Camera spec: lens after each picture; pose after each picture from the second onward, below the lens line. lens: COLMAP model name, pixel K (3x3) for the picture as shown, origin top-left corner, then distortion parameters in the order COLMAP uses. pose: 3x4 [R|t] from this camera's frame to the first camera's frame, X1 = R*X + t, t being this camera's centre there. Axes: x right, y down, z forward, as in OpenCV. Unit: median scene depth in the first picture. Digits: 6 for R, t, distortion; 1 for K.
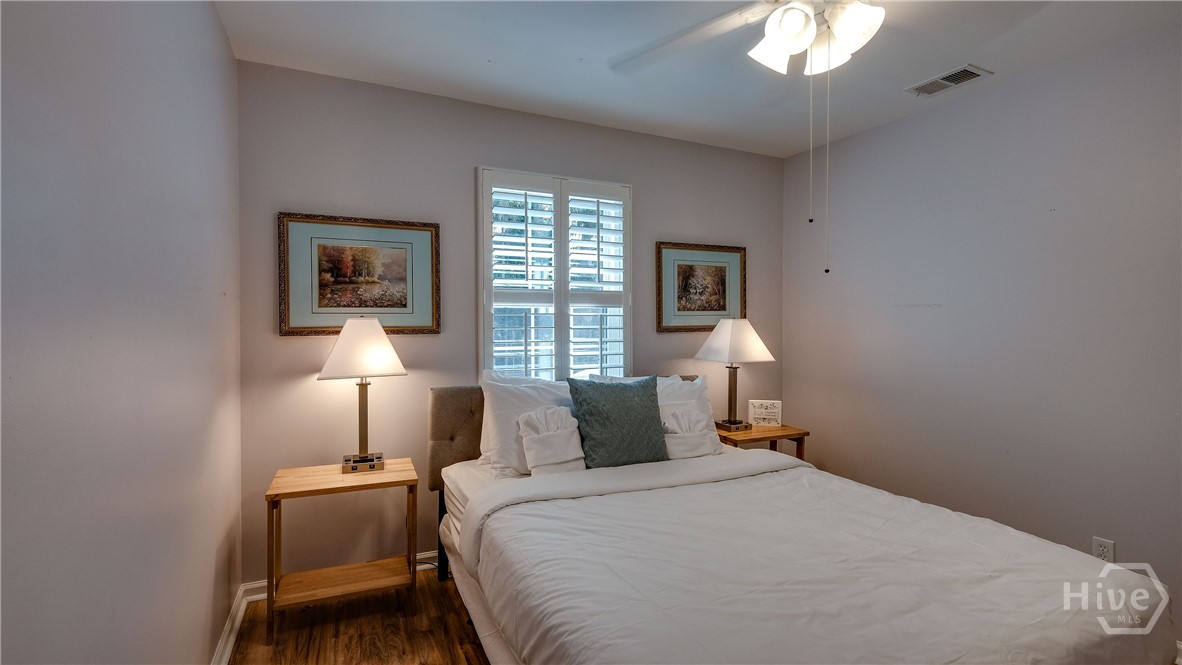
lens RADIAL K [[533.6, 0, 588.5], [0, 533.6, 349.8], [0, 0, 1]] dist [-0.001419, -0.000276]
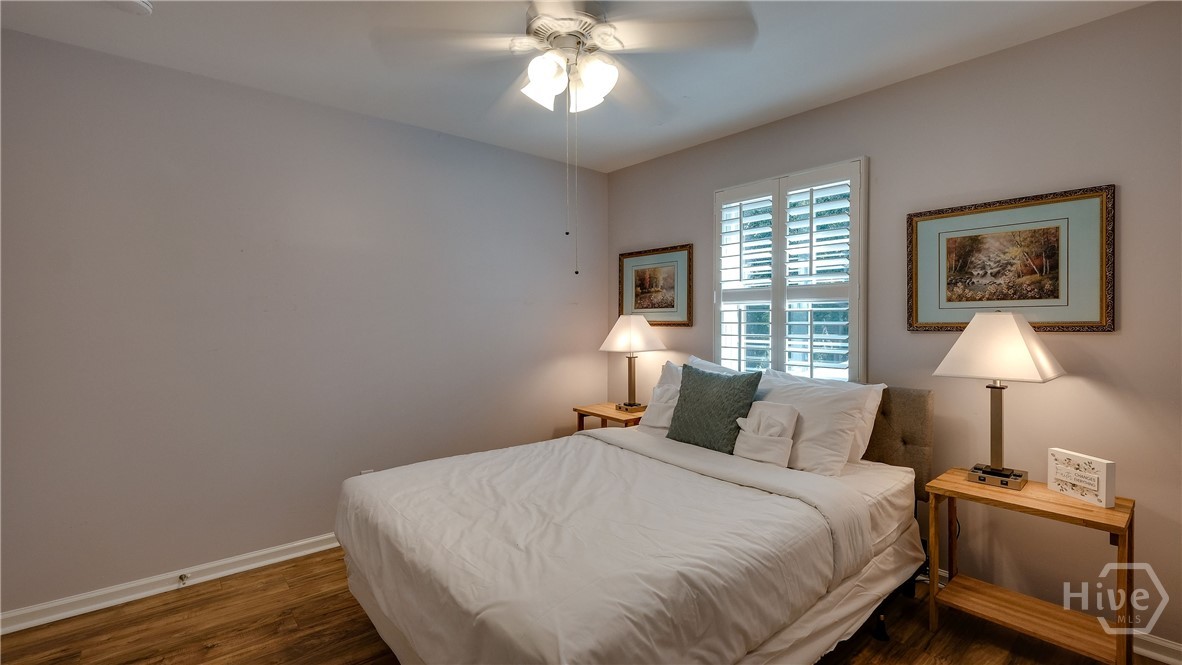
lens RADIAL K [[533.6, 0, 588.5], [0, 533.6, 349.8], [0, 0, 1]] dist [-0.001419, -0.000276]
pose [[0.246461, 0.055987, -0.967534, 0.842903], [-0.047951, 0.997812, 0.045524, -0.019681], [0.967966, 0.035174, 0.248607, 0.388332]]
